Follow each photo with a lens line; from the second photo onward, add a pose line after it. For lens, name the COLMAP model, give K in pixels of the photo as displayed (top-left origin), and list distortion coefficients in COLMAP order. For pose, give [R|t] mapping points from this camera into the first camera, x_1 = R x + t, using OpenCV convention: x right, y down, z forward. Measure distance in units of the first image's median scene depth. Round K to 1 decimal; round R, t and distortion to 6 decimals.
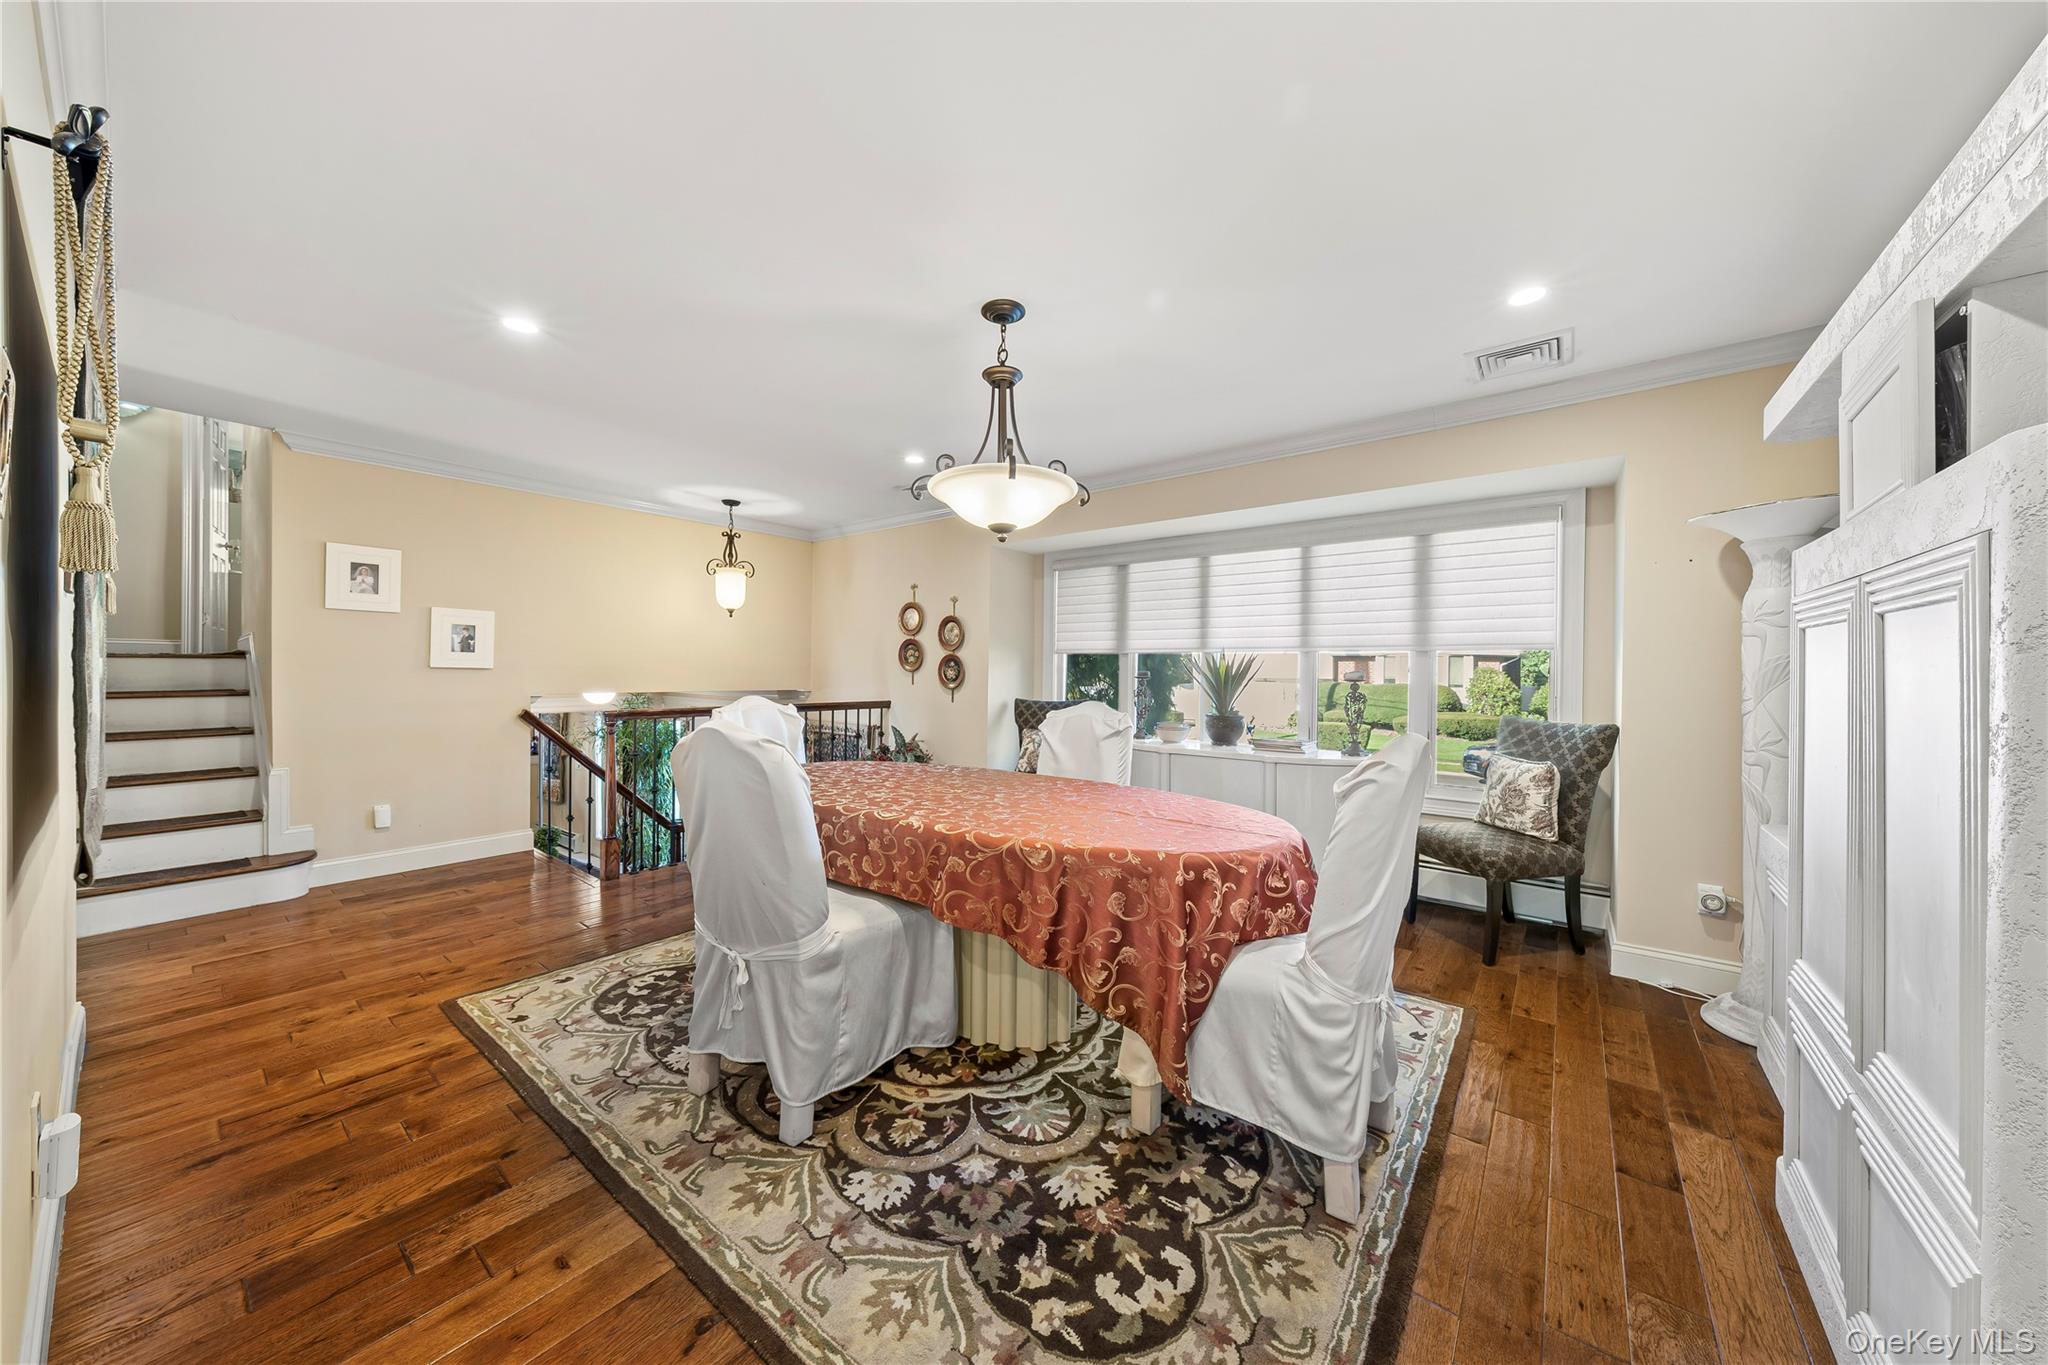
lens RADIAL K [[700.8, 0, 1031.4], [0, 700.8, 668.5], [0, 0, 1]] dist [-0.004808, 0.000154]
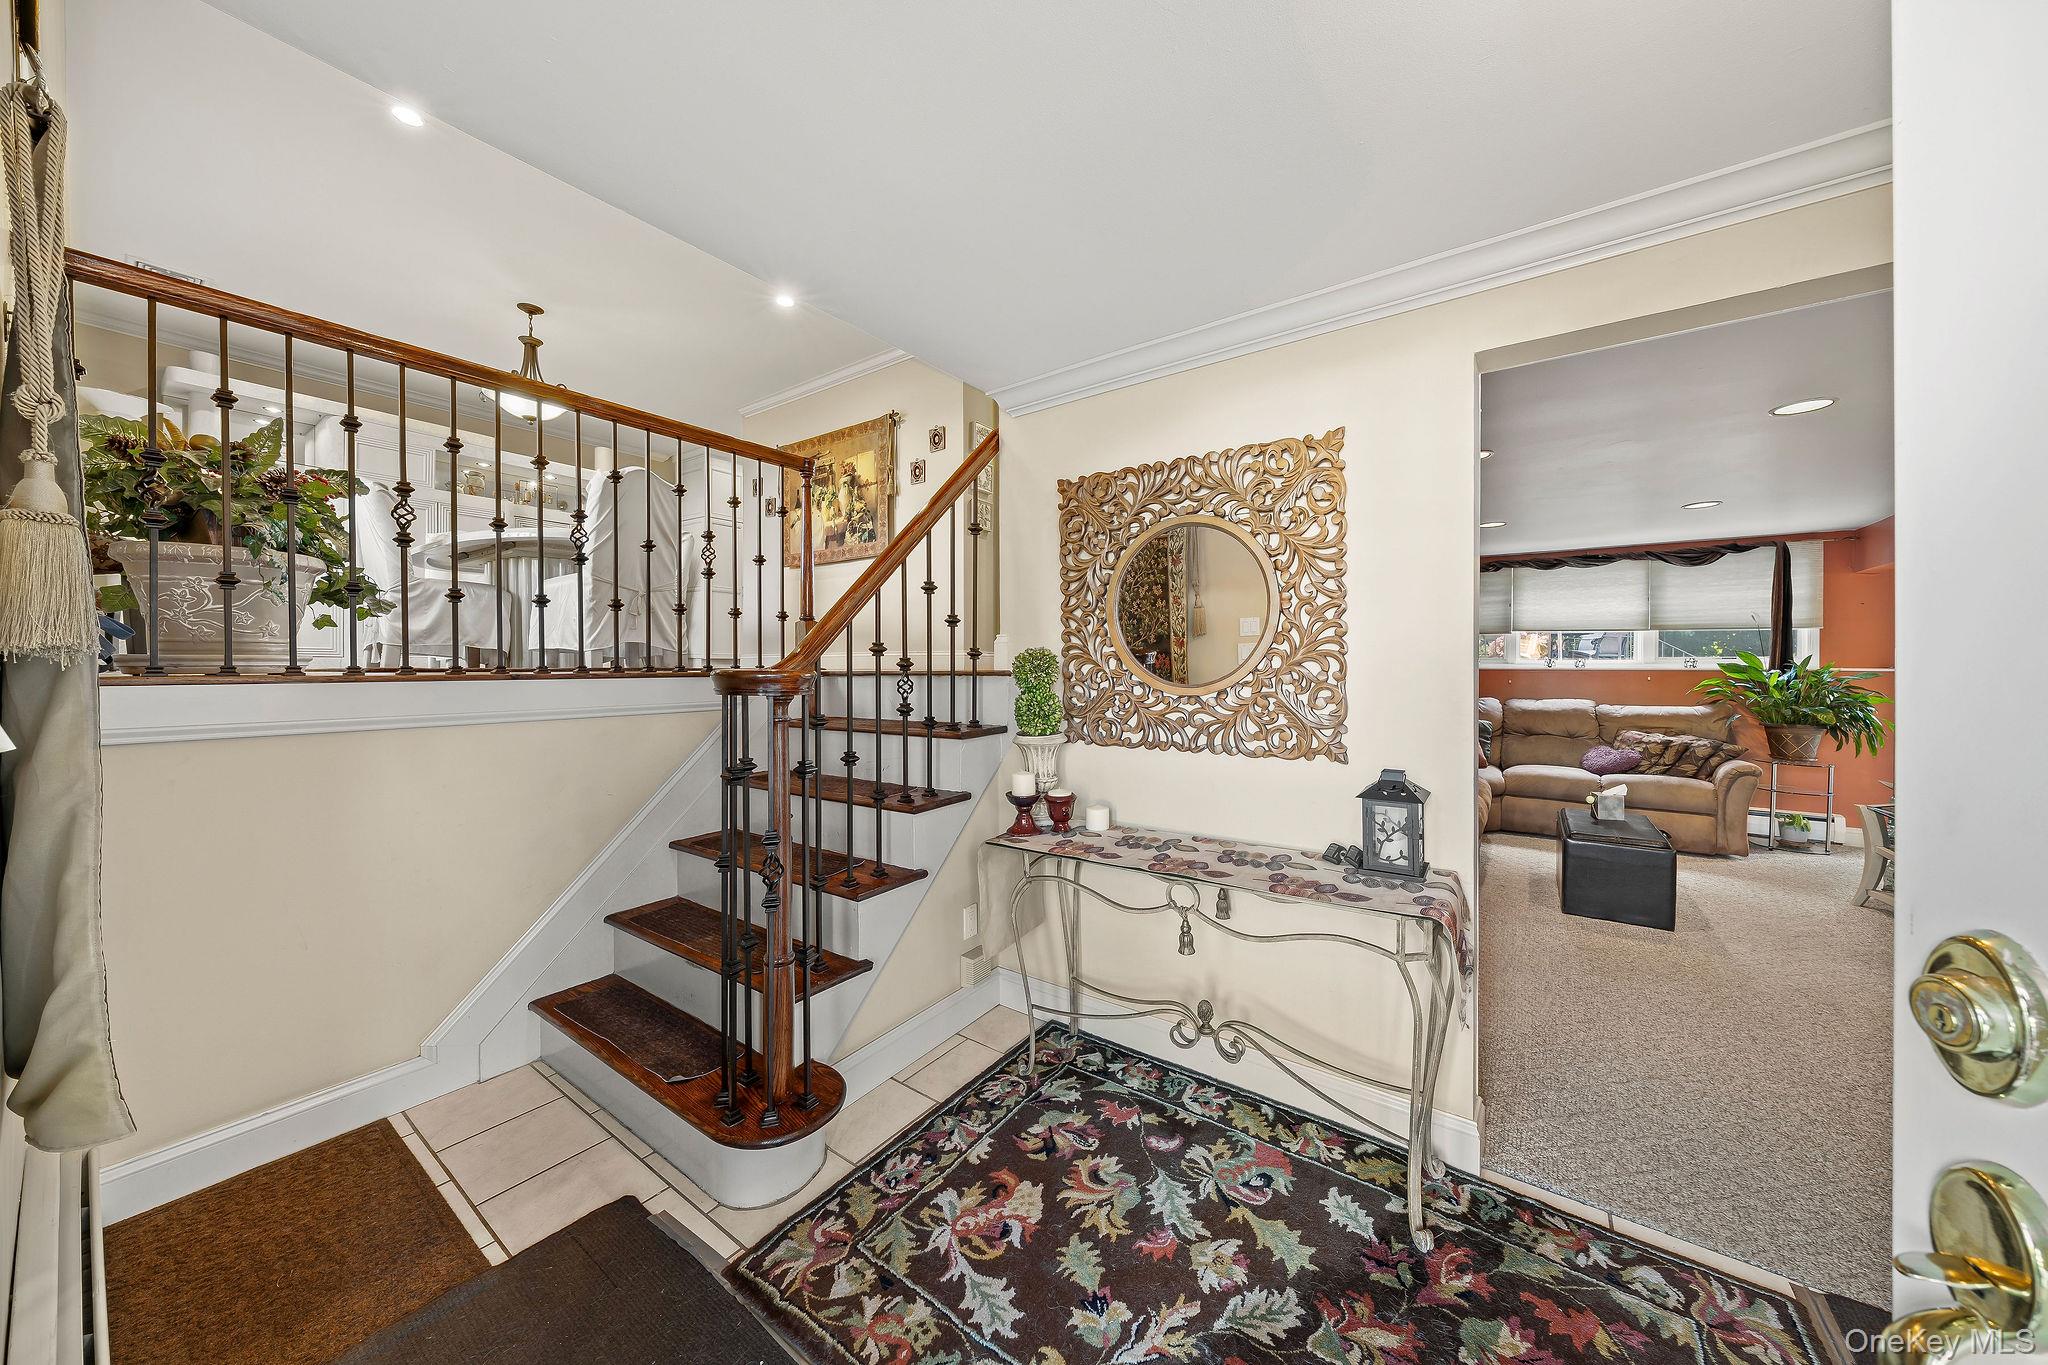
lens RADIAL K [[700.8, 0, 1031.4], [0, 700.8, 668.5], [0, 0, 1]] dist [-0.004808, 0.000154]
pose [[-0.999421, -0.005820, -0.033537, -1.623574], [-0.005842, 0.999983, 0.000561, 0.572105], [0.033533, 0.000757, -0.999437, 3.519135]]
